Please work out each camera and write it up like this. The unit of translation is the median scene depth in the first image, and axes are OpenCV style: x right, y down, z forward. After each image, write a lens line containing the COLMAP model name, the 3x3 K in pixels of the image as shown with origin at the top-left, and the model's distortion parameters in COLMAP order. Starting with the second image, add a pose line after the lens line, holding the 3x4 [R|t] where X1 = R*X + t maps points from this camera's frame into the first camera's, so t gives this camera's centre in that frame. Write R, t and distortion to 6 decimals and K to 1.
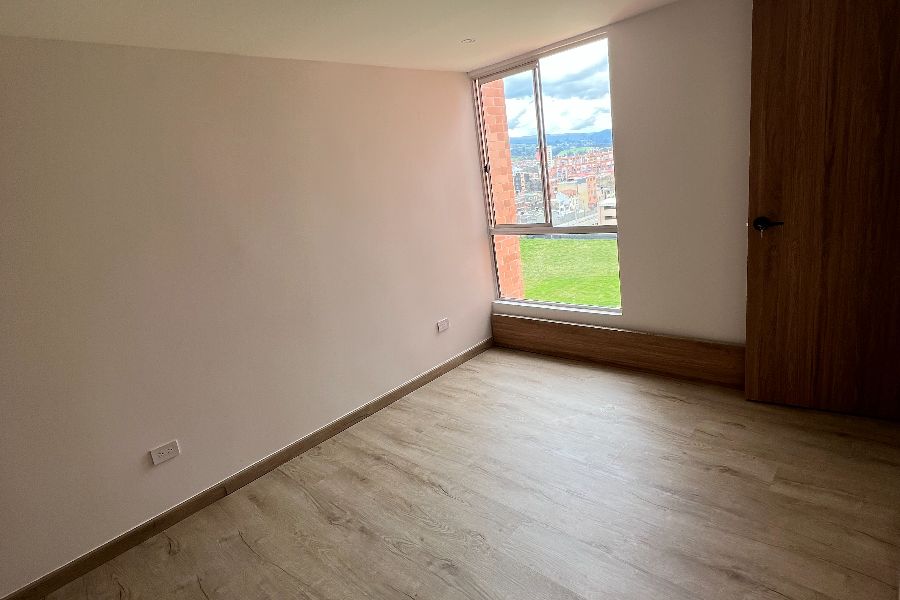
lens RADIAL K [[486.9, 0, 450.0], [0, 486.9, 300.0], [0, 0, 1]] dist [0.005352, -0.000862]
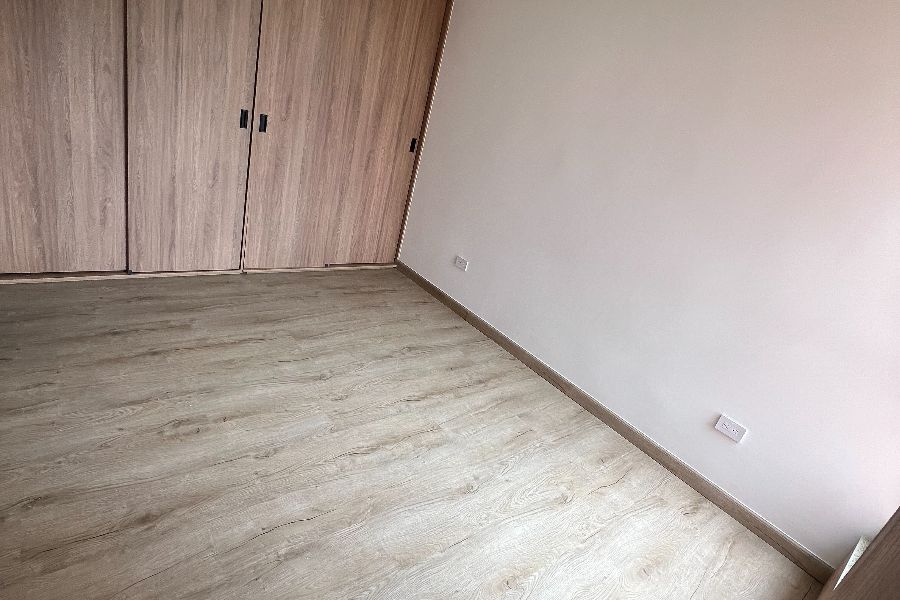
lens RADIAL K [[508.4, 0, 450.0], [0, 508.4, 300.0], [0, 0, 1]] dist [0.000460, -0.000036]
pose [[-0.204540, 0.438163, -0.875315, 0.742182], [-0.441809, 0.756630, 0.481992, -0.299087], [0.873480, 0.485309, 0.038824, 0.835533]]
